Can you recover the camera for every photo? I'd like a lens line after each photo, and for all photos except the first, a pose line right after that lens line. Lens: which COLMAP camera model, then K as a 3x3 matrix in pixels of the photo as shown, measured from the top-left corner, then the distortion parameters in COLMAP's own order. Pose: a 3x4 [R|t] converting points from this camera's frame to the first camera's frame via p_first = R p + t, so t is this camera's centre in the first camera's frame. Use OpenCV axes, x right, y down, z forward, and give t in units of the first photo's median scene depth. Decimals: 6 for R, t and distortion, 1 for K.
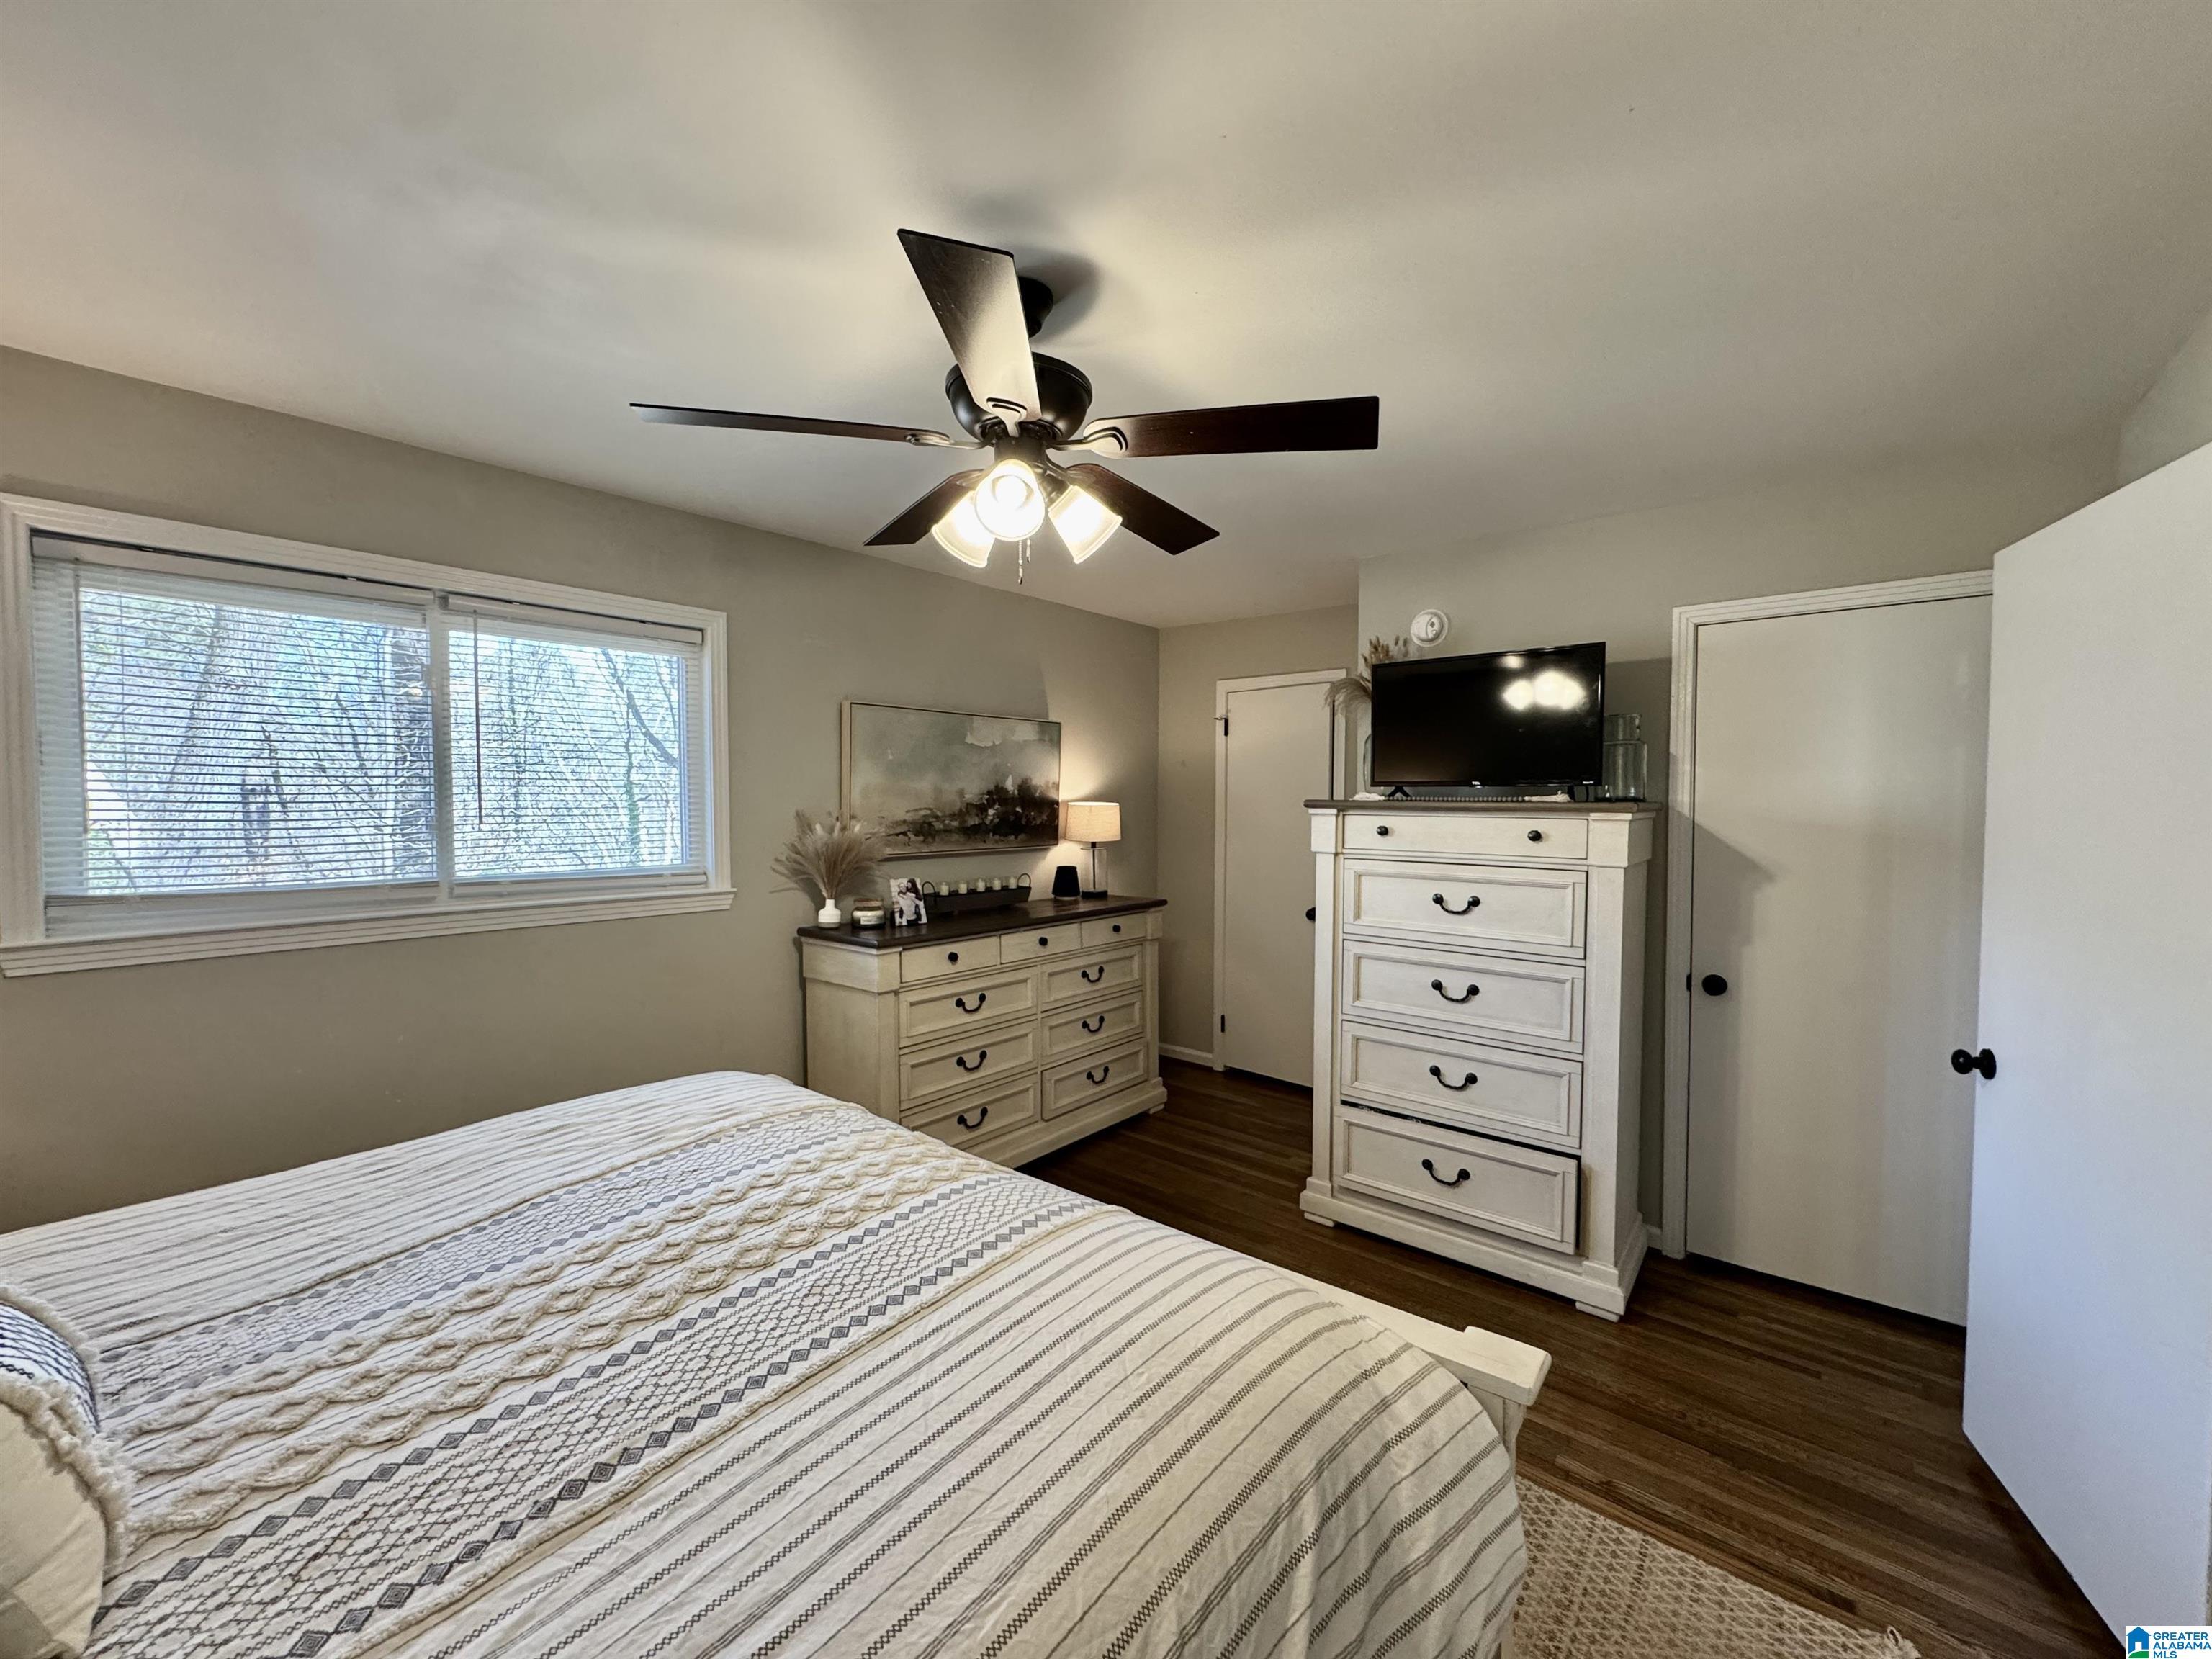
lens RADIAL K [[872.6, 0, 1106.0], [0, 872.6, 829.5], [0, 0, 1]] dist [-0.000741, -0.000116]
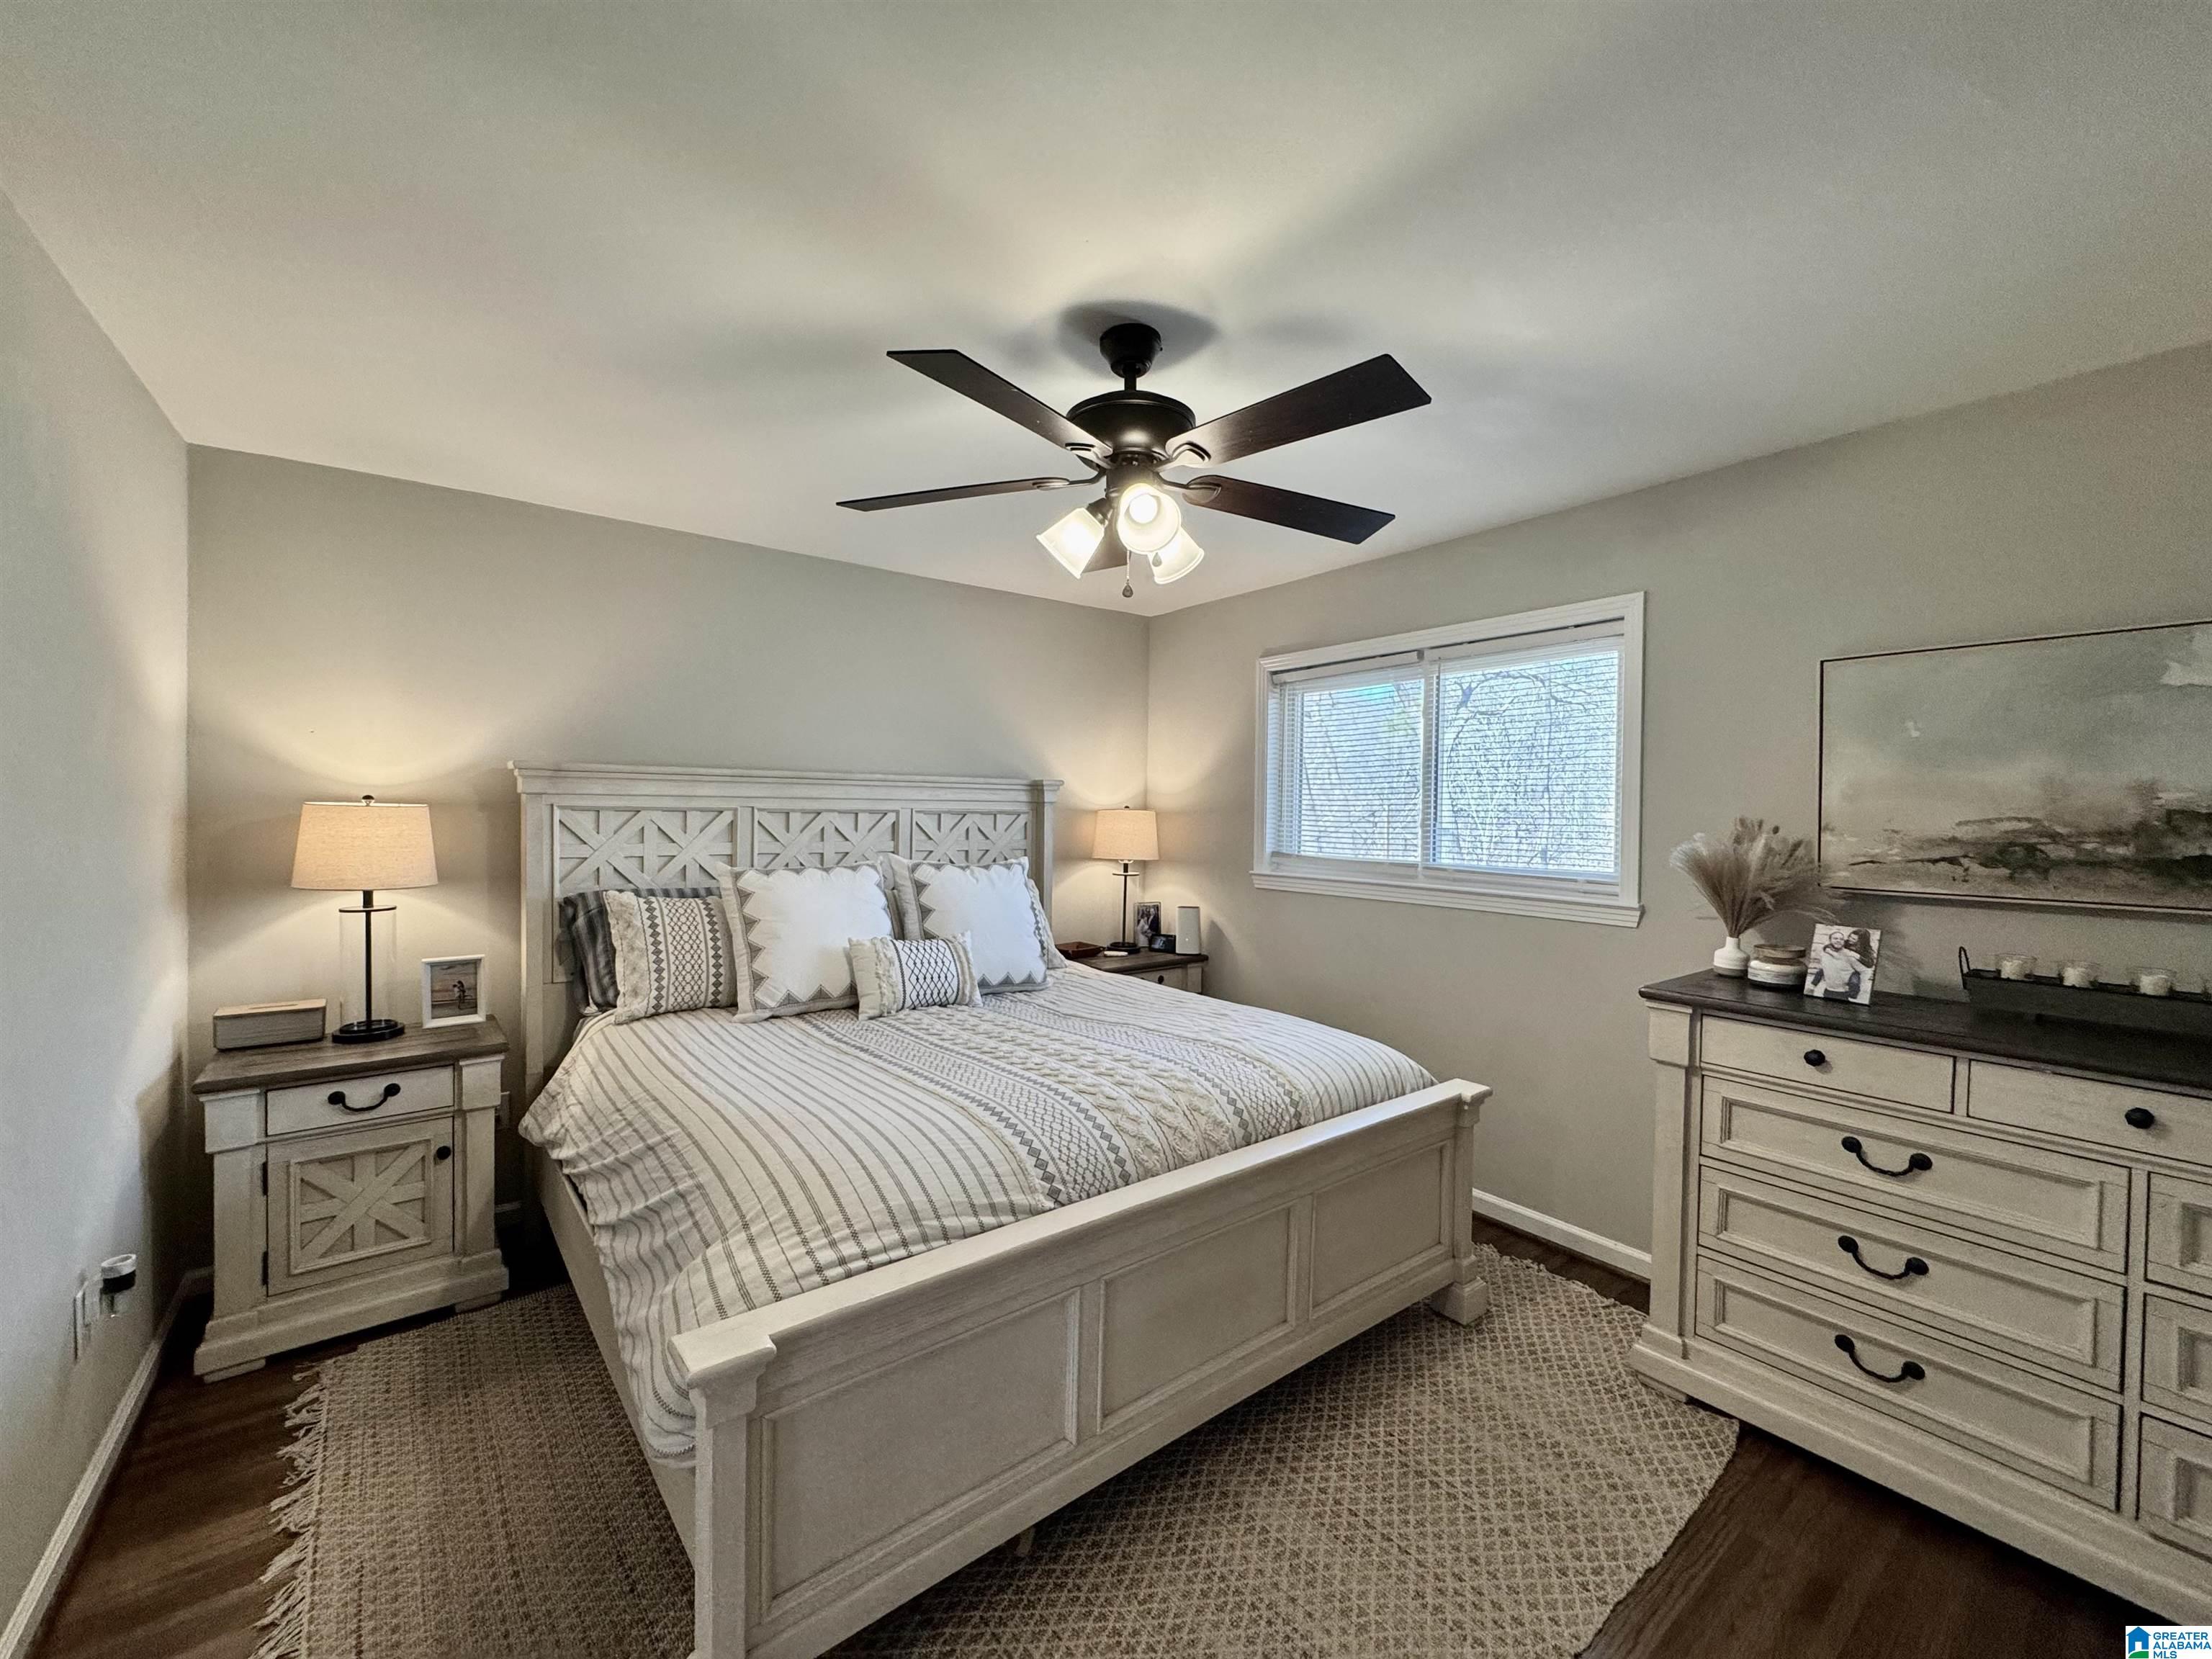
lens RADIAL K [[872.6, 0, 1106.0], [0, 872.6, 829.5], [0, 0, 1]] dist [-0.000741, -0.000116]
pose [[-0.206593, 0.016125, -0.978294, 0.499098], [-0.045966, 0.998600, 0.026166, -0.005930], [0.977347, 0.050374, -0.205563, 0.609469]]
